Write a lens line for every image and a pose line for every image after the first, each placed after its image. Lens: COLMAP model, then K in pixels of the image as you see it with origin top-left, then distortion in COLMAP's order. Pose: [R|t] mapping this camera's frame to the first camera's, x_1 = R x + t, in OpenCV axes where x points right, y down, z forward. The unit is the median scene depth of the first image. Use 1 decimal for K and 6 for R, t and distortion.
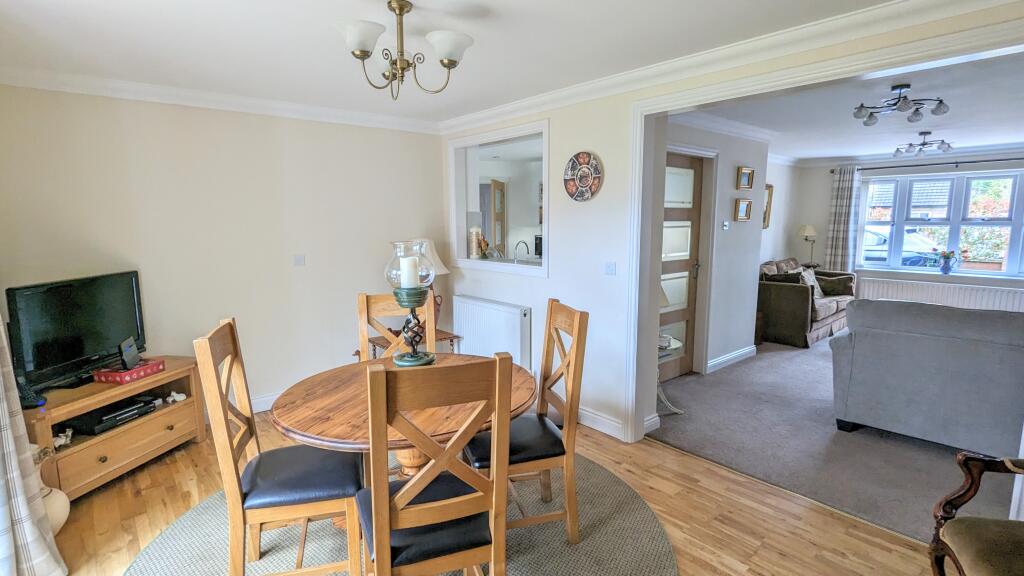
lens RADIAL K [[497.8, 0, 512.0], [0, 497.8, 288.0], [0, 0, 1]] dist [0.001640, -0.000031]
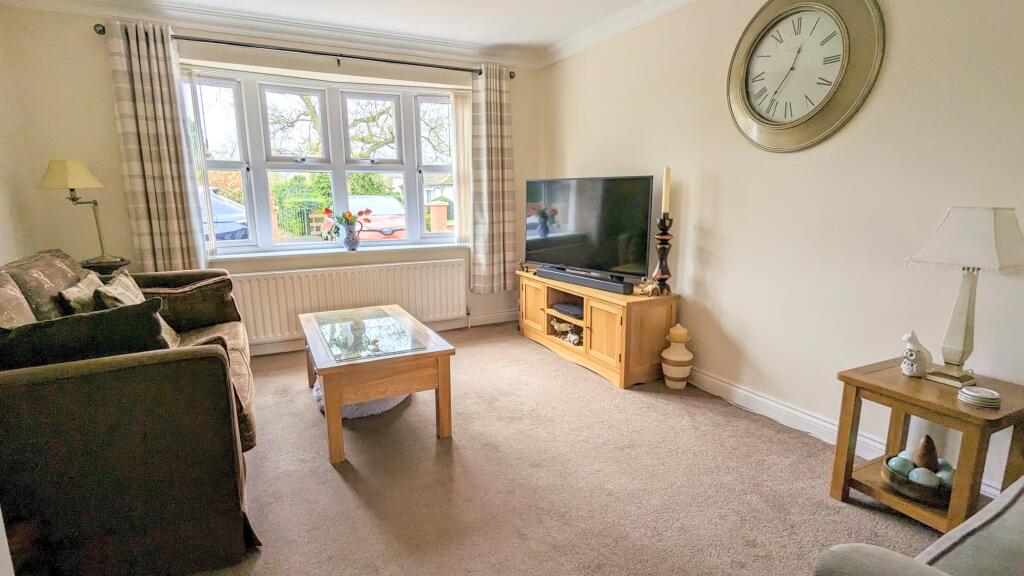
lens RADIAL K [[497.8, 0, 512.0], [0, 497.8, 288.0], [0, 0, 1]] dist [0.001640, -0.000031]
pose [[0.232930, -0.176392, 0.956363, 0.316132], [0.141561, 0.979088, 0.146105, -0.042014], [-0.962135, 0.101351, 0.253030, 0.638155]]
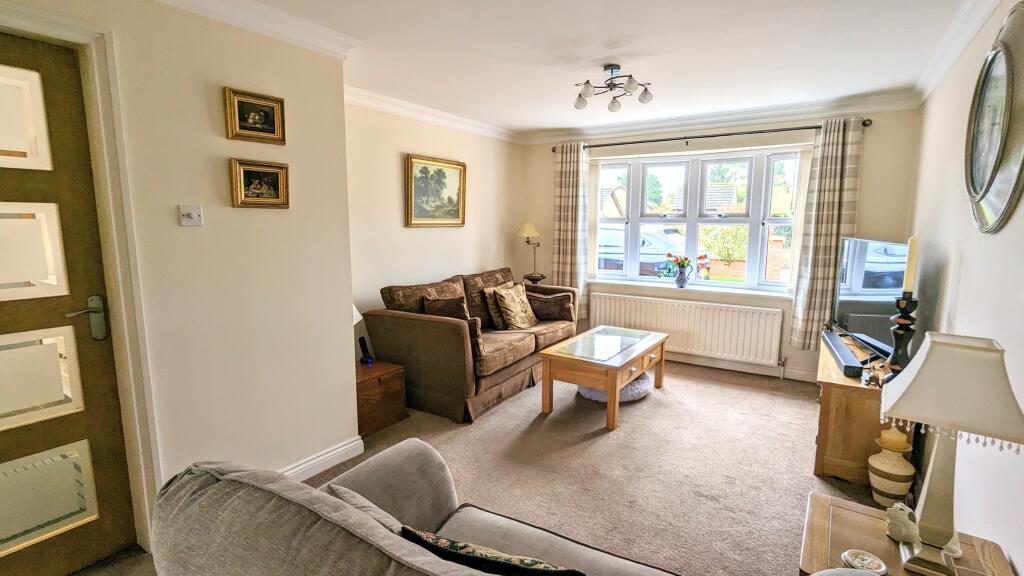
lens RADIAL K [[482.0, 0, 514.2], [0, 482.0, 291.9], [0, 0, 1]] dist [-0.001509, -0.001177]
pose [[0.960700, -0.034046, 0.275494, 0.407531], [0.031173, 0.999404, 0.014802, -0.038236], [-0.275834, -0.005633, 0.961189, 0.351962]]
